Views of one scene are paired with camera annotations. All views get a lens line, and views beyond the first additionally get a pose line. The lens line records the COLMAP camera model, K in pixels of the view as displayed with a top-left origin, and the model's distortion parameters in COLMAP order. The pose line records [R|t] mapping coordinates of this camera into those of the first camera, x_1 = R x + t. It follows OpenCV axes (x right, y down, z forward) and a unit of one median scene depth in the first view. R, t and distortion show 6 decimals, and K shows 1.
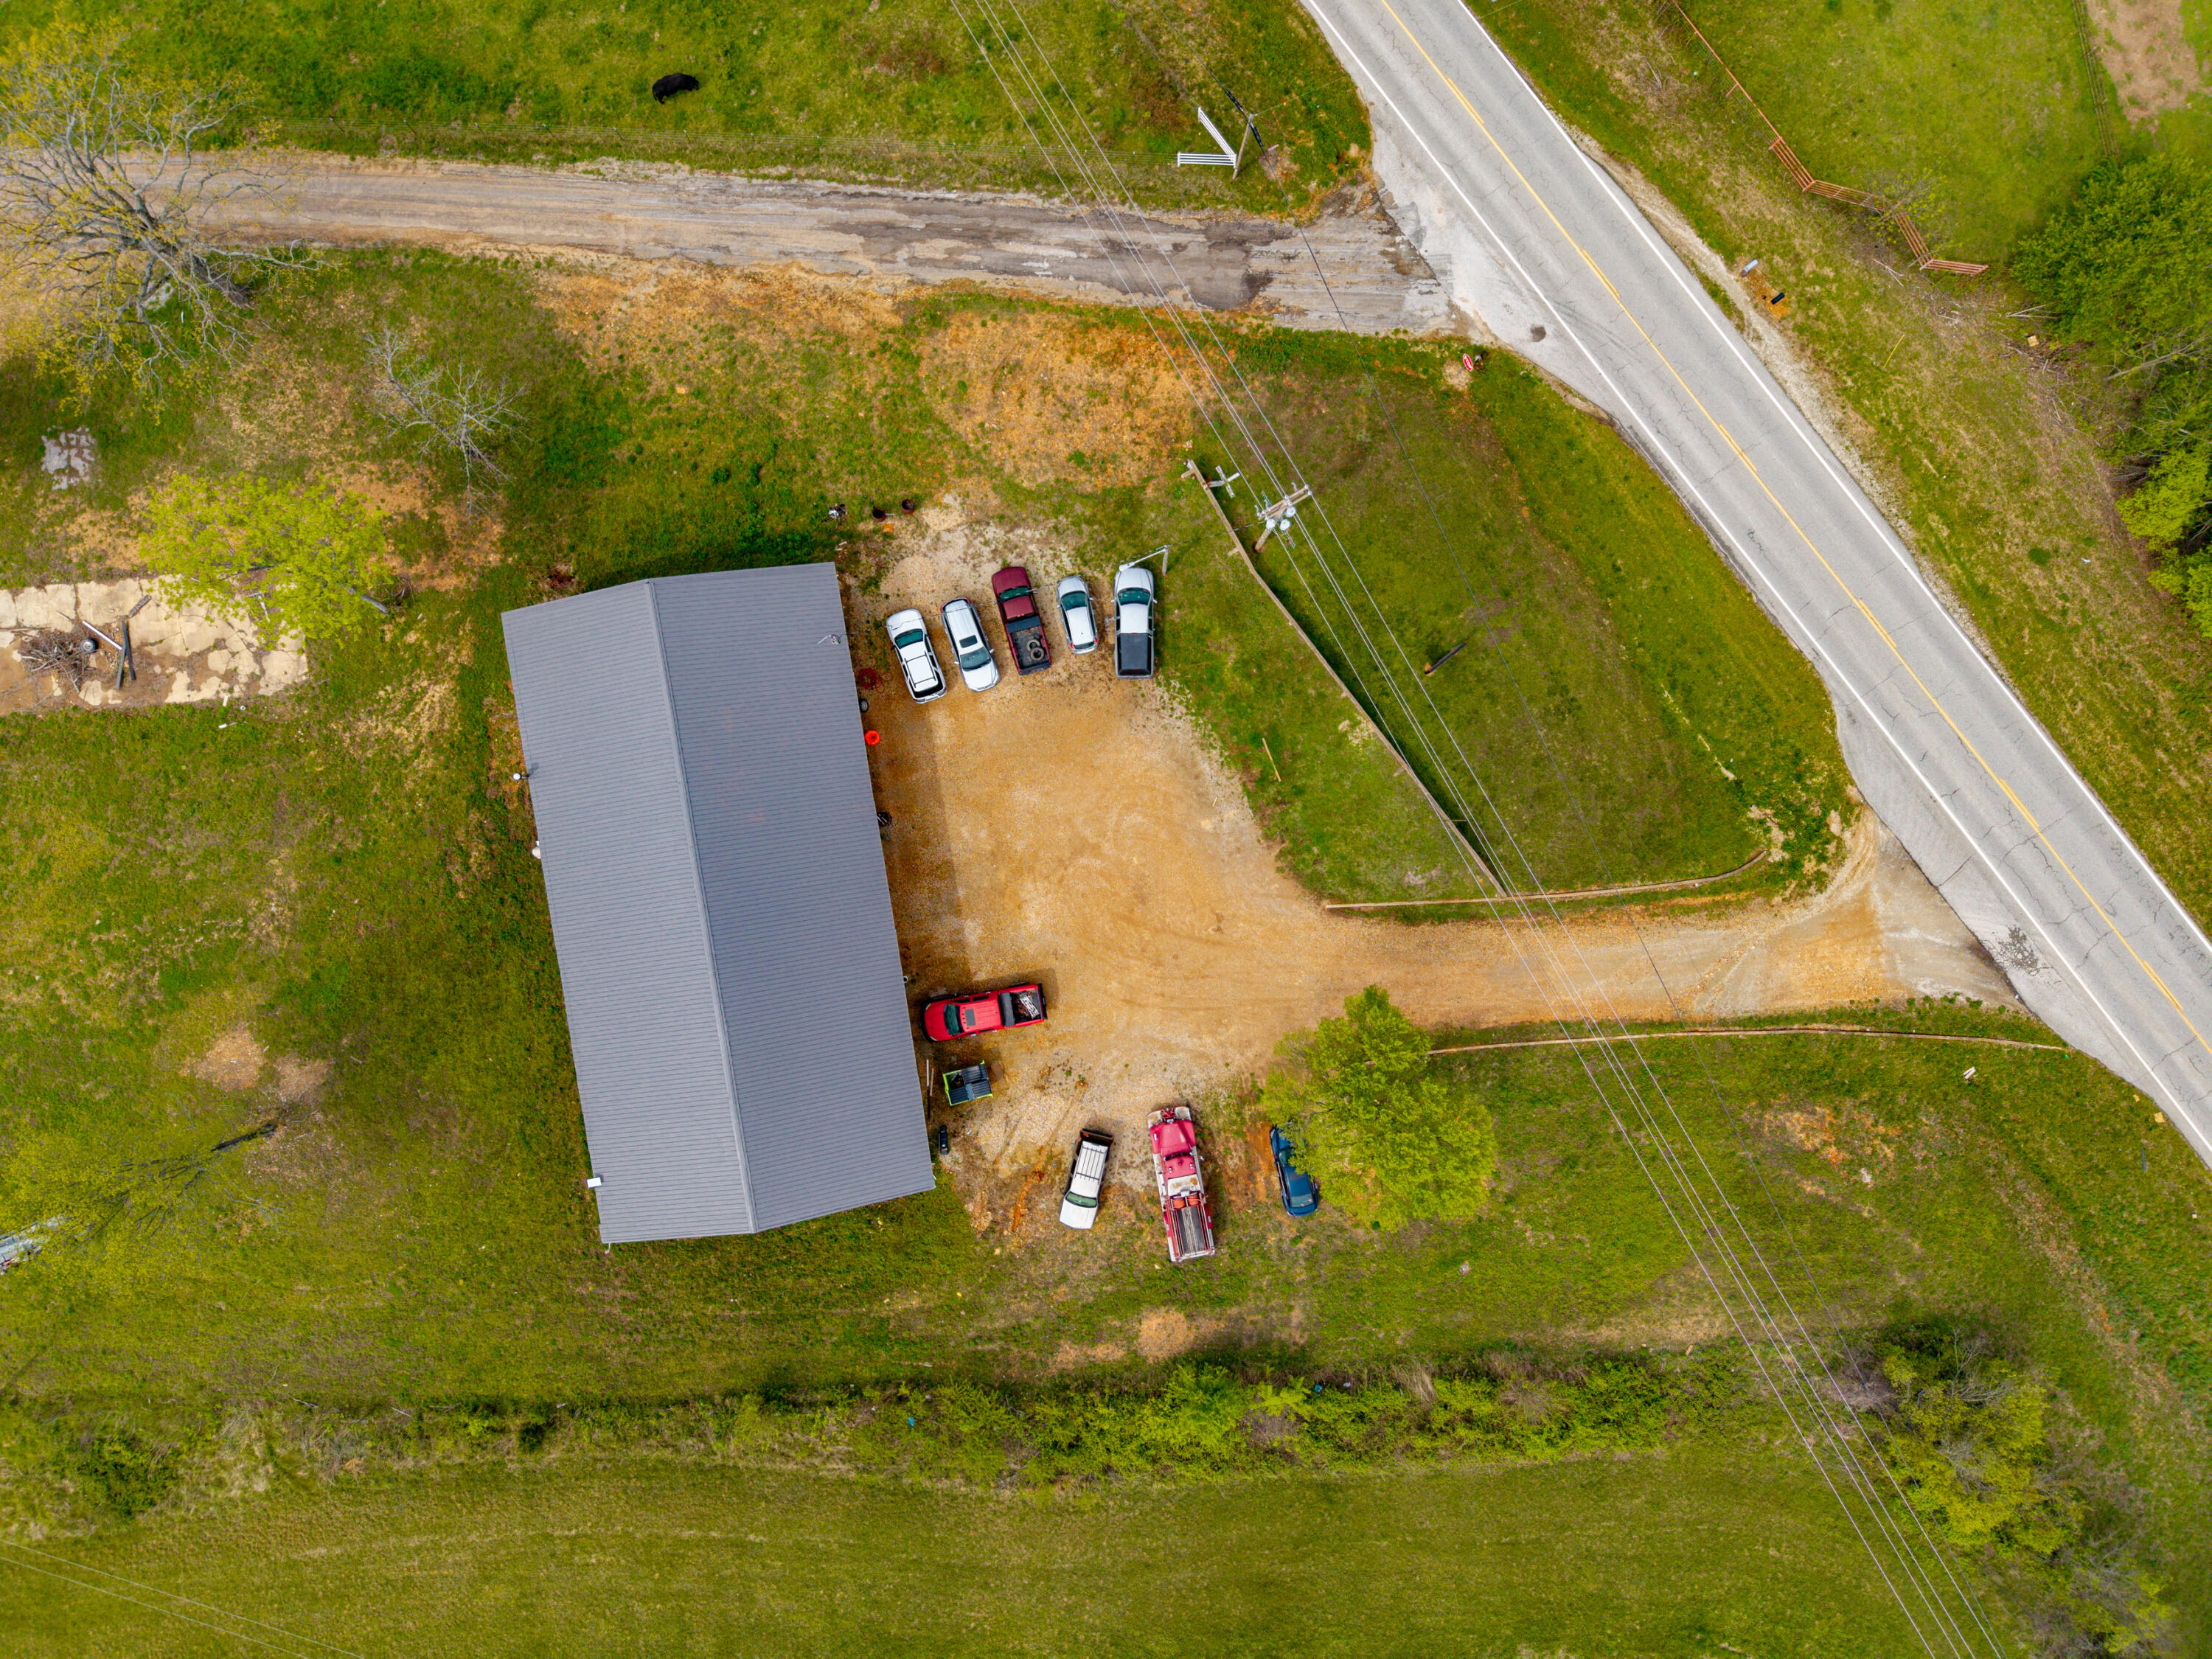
lens RADIAL K [[1482.9, 0, 1104.6], [0, 1482.9, 824.5], [0, 0, 1]] dist [0.011909, -0.009703]
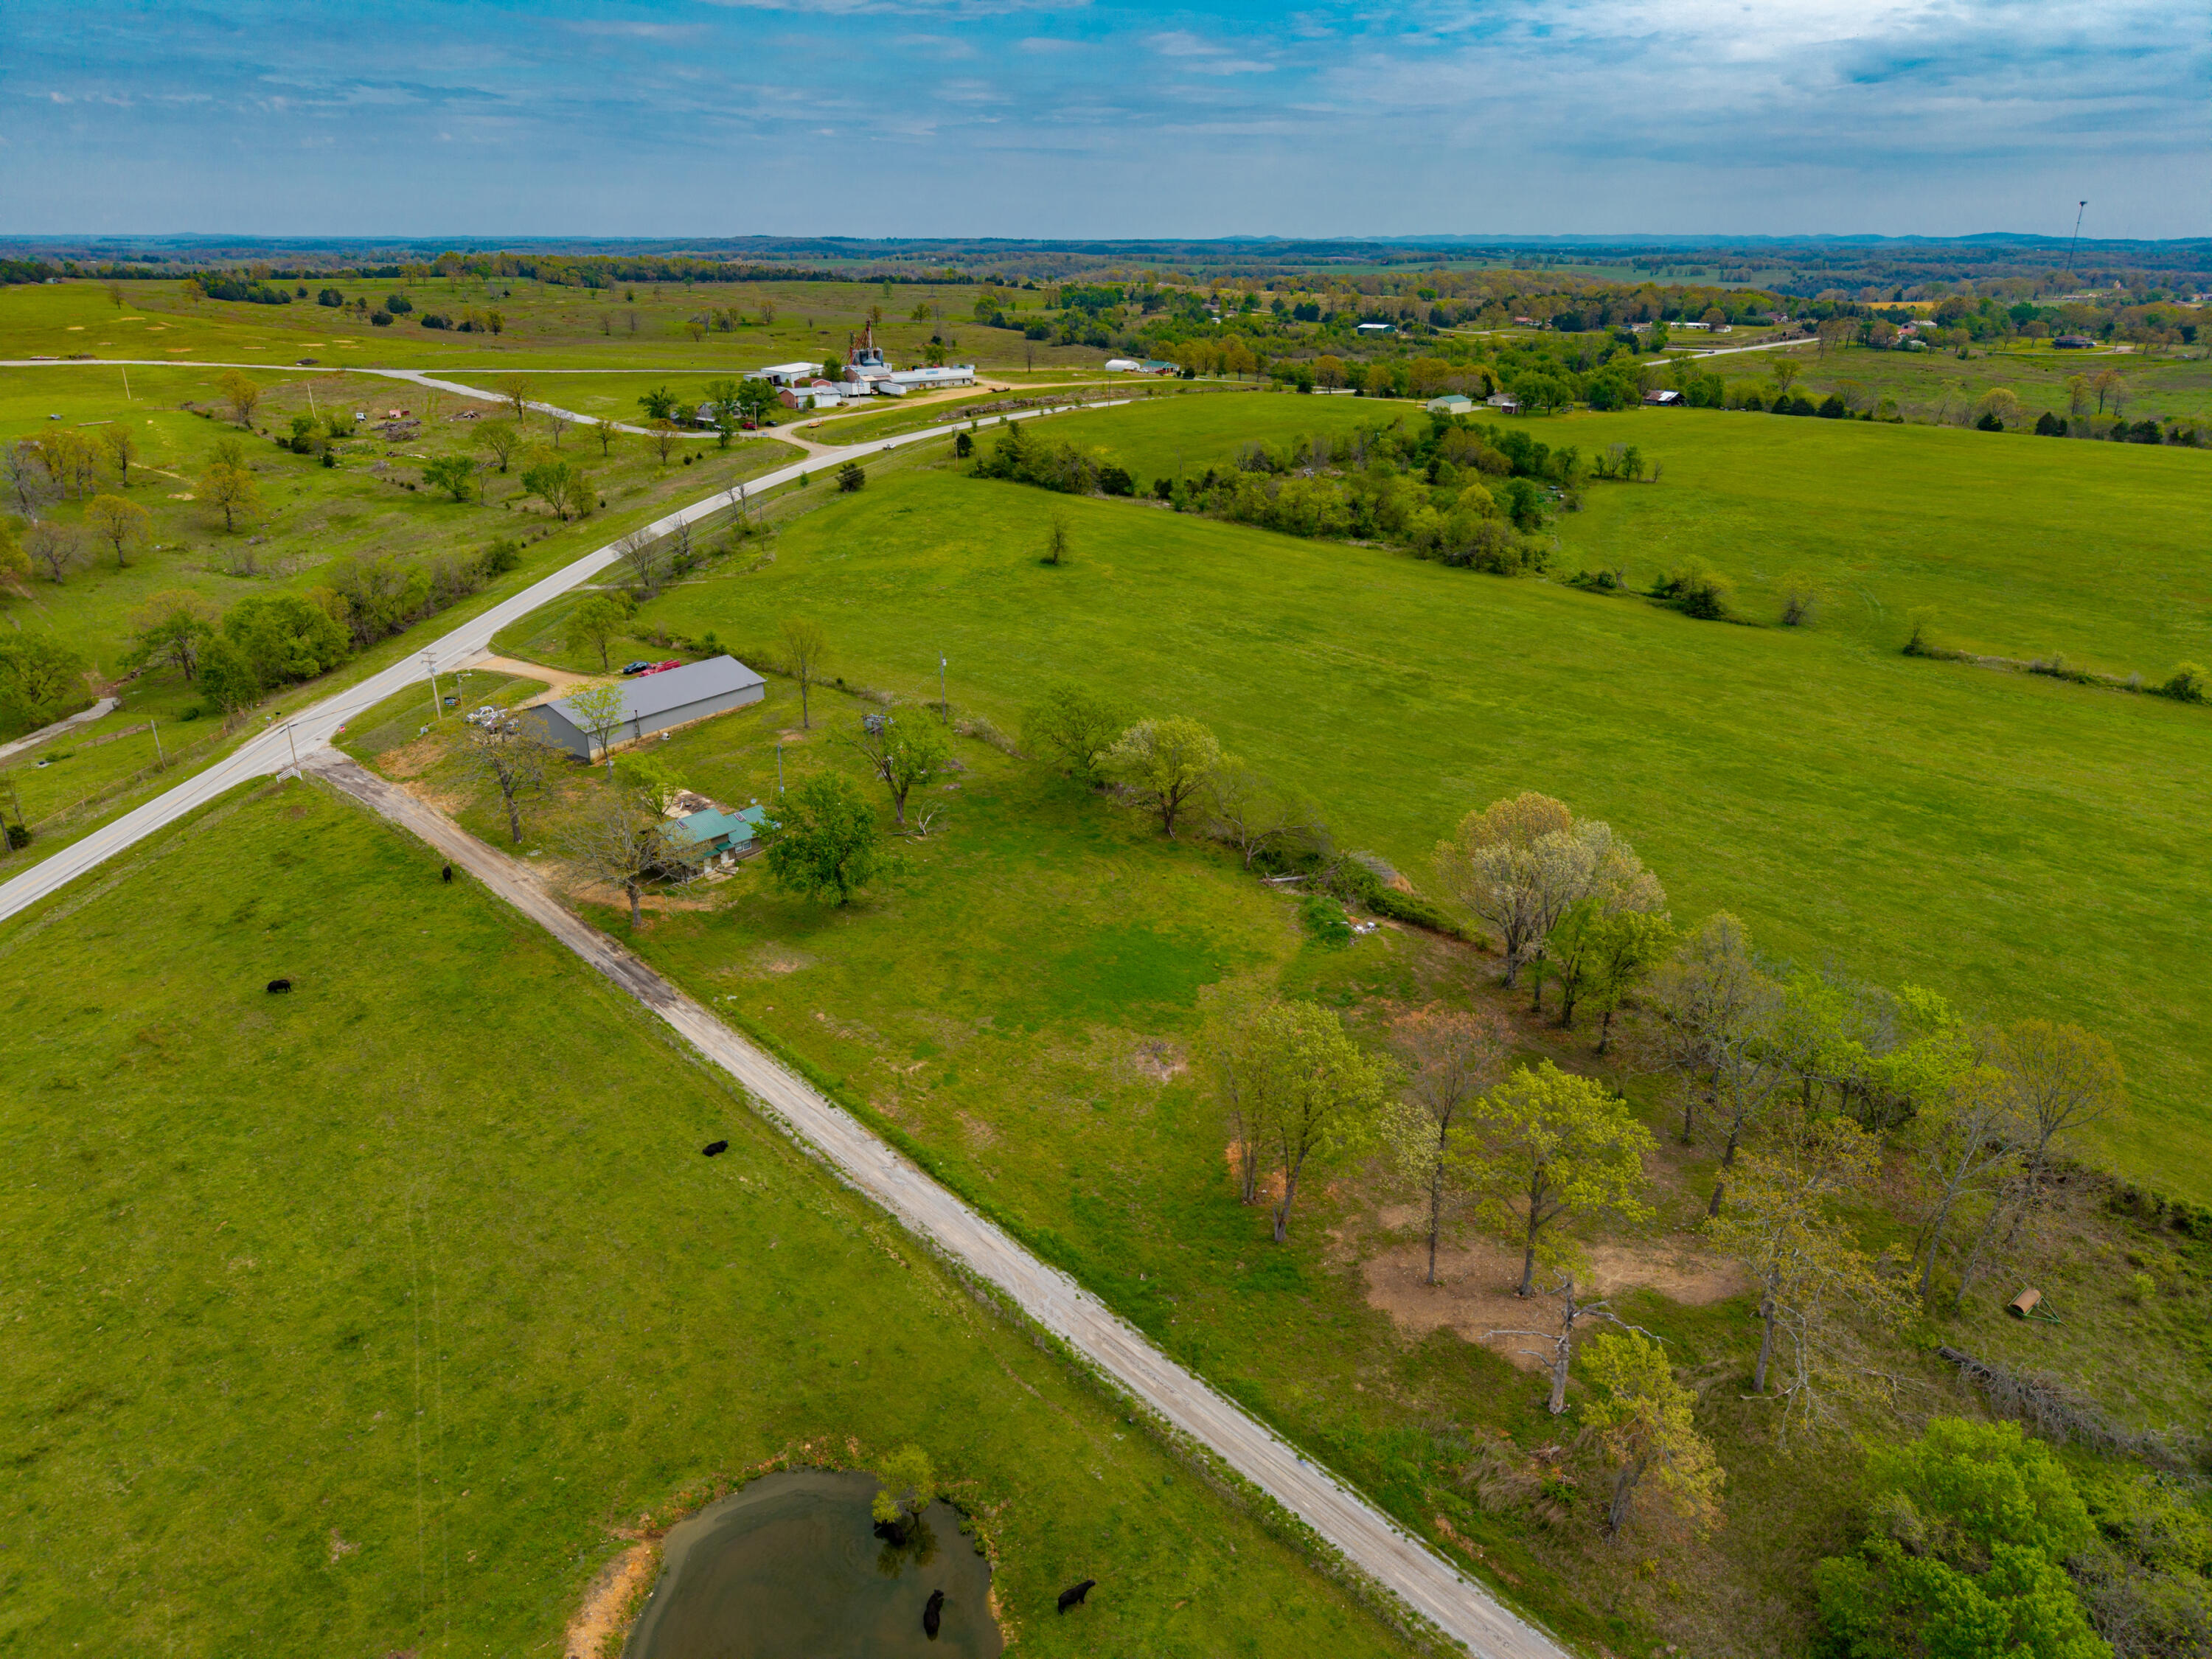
lens RADIAL K [[1449.5, 0, 1118.9], [0, 1449.5, 879.3], [0, 0, 1]] dist [0.045514, -0.077894]
pose [[-0.712303, -0.288693, 0.639750, -2.590991], [0.701869, -0.290334, 0.650451, -1.140298], [-0.002040, 0.912339, 0.409430, 0.142035]]
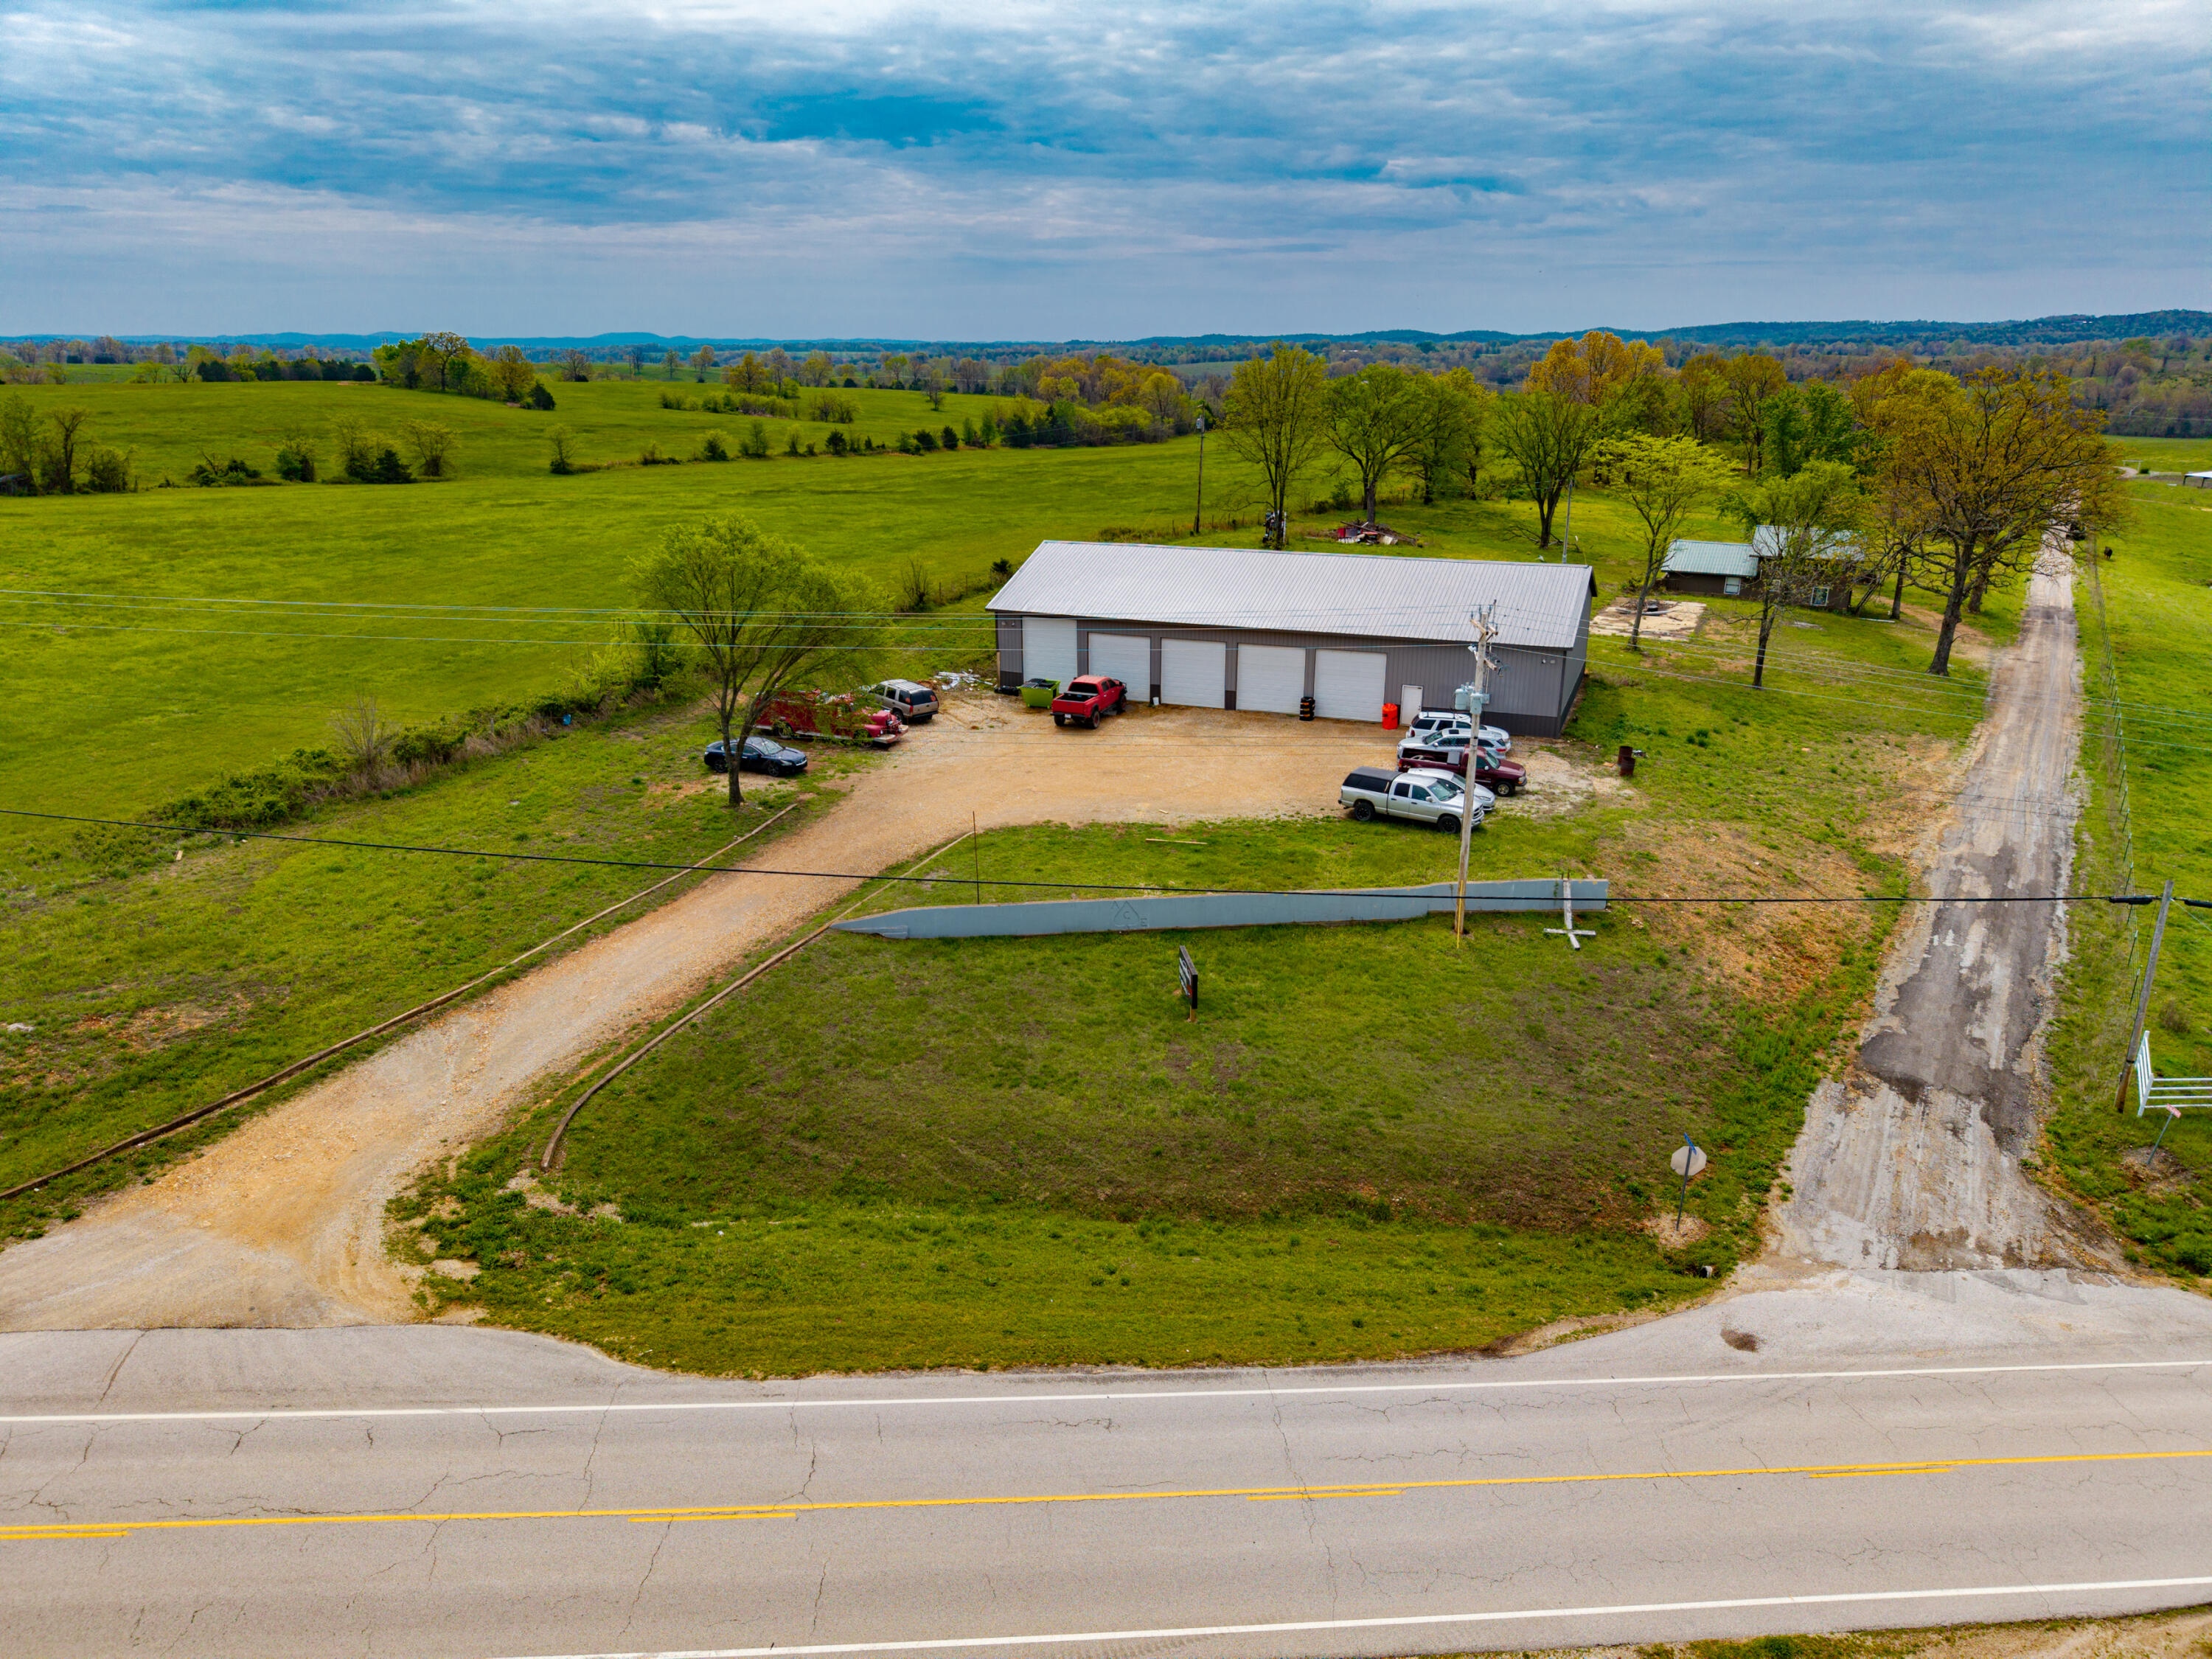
lens RADIAL K [[1482.9, 0, 1104.6], [0, 1482.9, 824.5], [0, 0, 1]] dist [0.011909, -0.009703]
pose [[-0.509715, 0.259252, -0.820353, 0.728913], [-0.860271, -0.165907, 0.482087, -0.364249], [-0.011120, 0.951453, 0.307592, 0.737282]]
